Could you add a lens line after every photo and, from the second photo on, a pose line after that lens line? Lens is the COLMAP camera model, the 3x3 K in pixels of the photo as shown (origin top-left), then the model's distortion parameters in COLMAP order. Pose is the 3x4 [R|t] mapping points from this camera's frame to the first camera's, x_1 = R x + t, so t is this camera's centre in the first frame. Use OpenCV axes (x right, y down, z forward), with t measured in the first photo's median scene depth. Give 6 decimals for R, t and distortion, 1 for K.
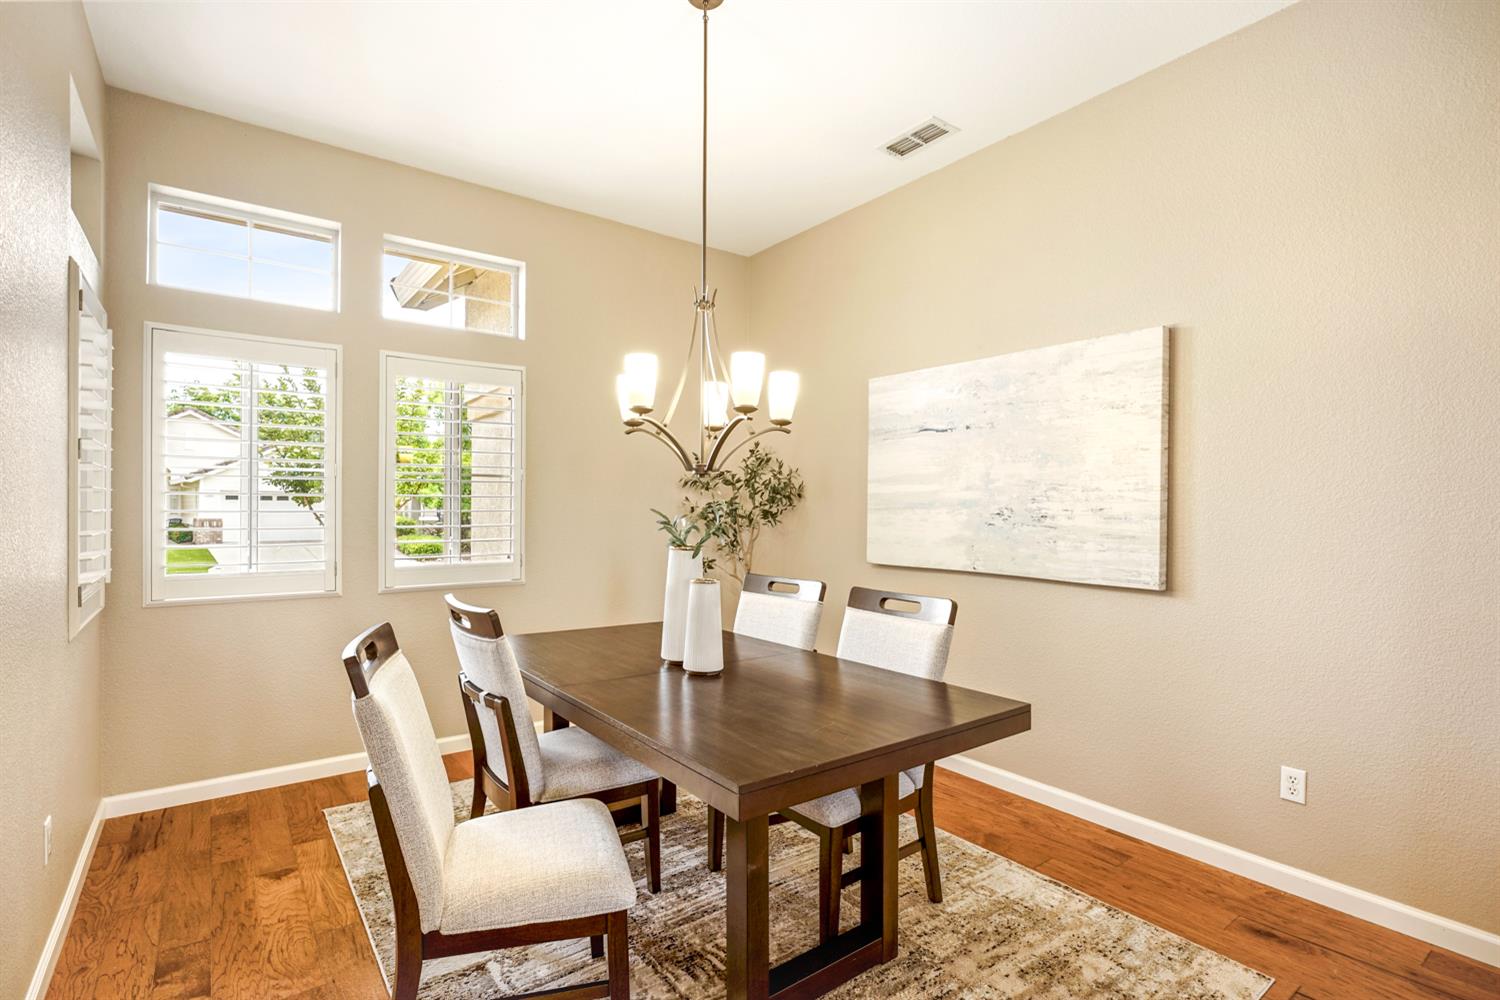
lens RADIAL K [[704.1, 0, 731.0], [0, 704.1, 498.4], [0, 0, 1]] dist [-0.011792, 0.001675]
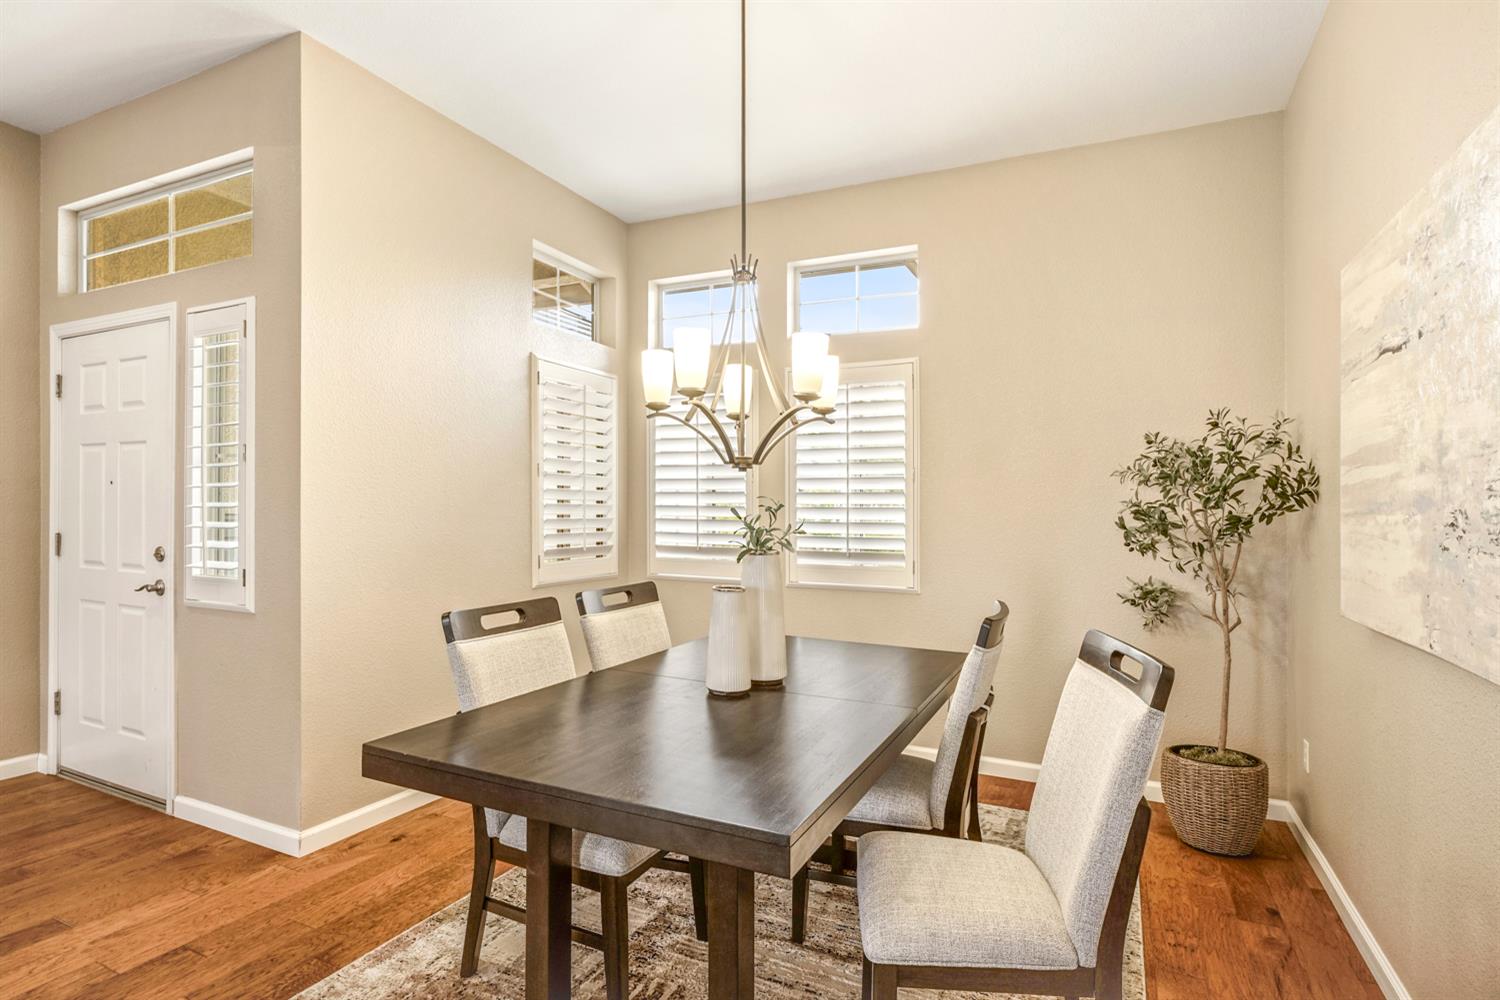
lens RADIAL K [[778.2, 0, 739.0], [0, 778.2, 487.2], [0, 0, 1]] dist [-0.010392, 0.001463]
pose [[0.470528, -0.023116, -0.882082, 0.701588], [0.000530, 0.999664, -0.025915, 0.013177], [0.882385, 0.011726, 0.470382, 0.460088]]
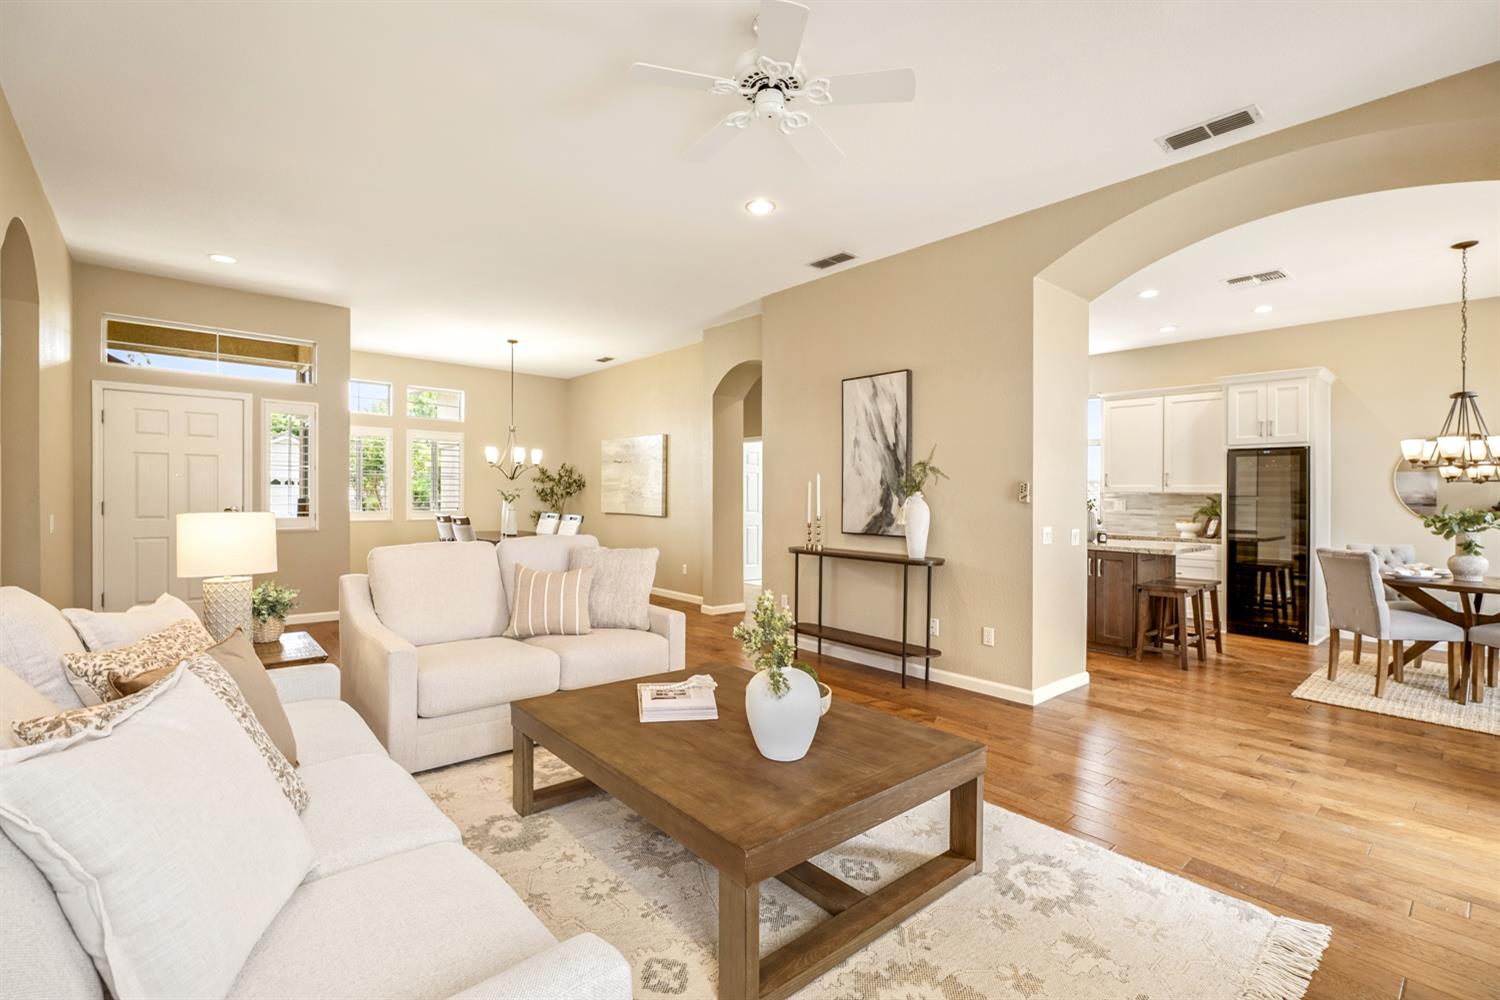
lens RADIAL K [[667.7, 0, 738.3], [0, 667.7, 507.3], [0, 0, 1]] dist [0.000662, -0.000875]
pose [[0.996713, 0.006787, 0.080730, 0.697385], [-0.009227, 0.999511, 0.029890, -0.004837], [-0.080487, -0.030537, 0.996288, -2.049392]]
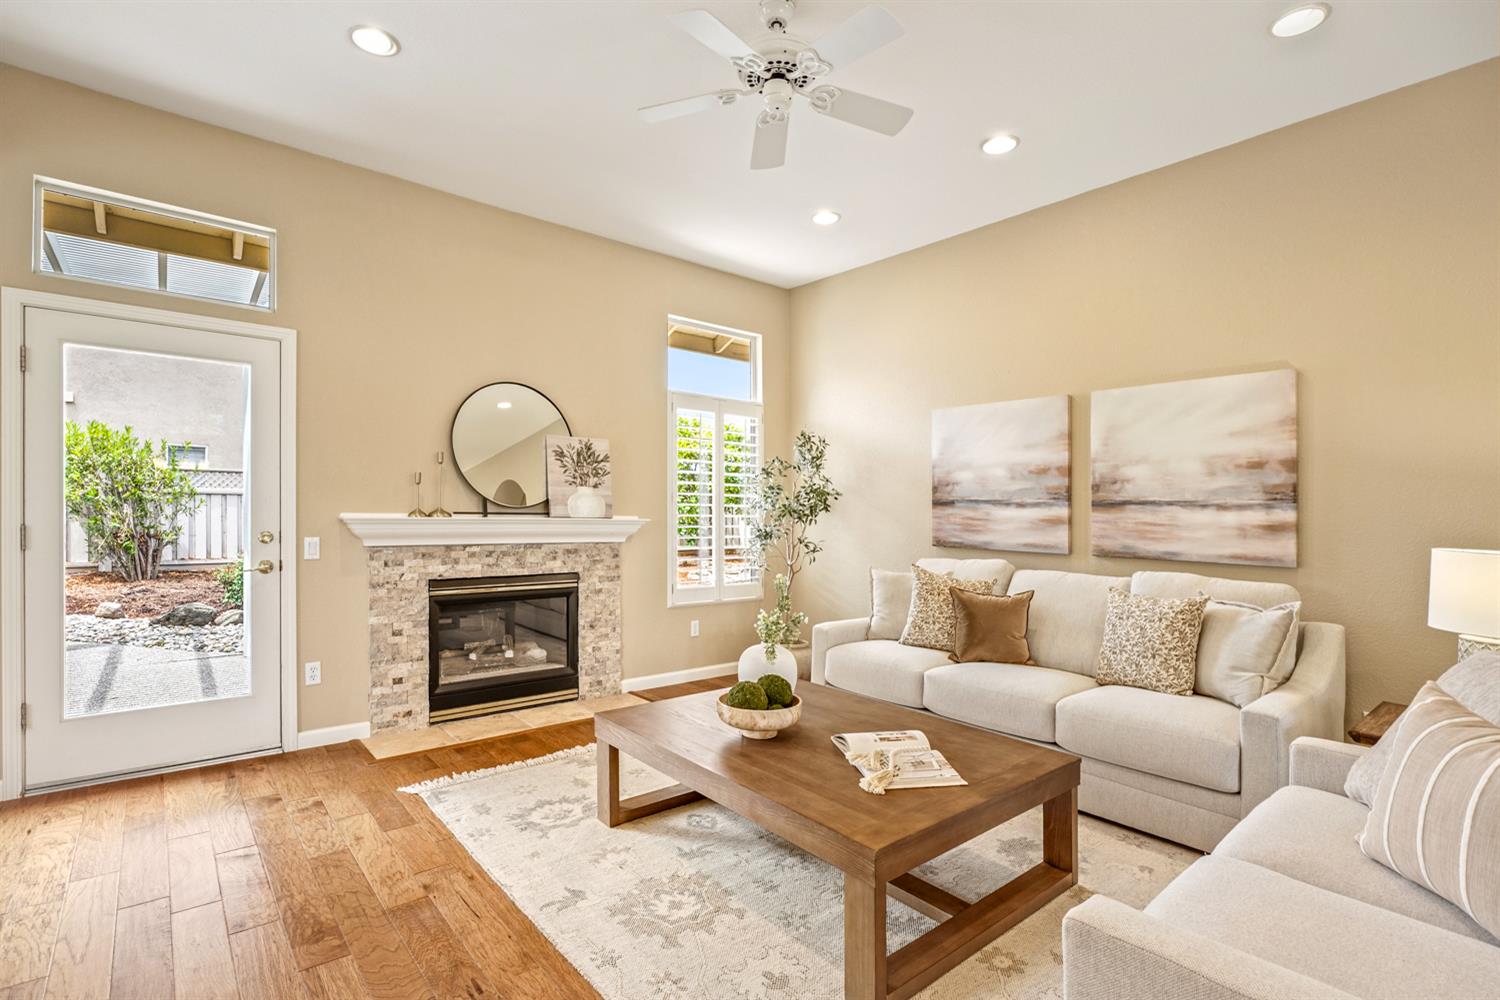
lens RADIAL K [[704.1, 0, 729.9], [0, 704.1, 517.2], [0, 0, 1]] dist [-0.011792, 0.001675]
pose [[-0.998108, -0.020564, -0.057946, 0.941566], [-0.020365, 0.999785, -0.004023, 0.024465], [0.058016, -0.002835, -0.998312, -0.235519]]
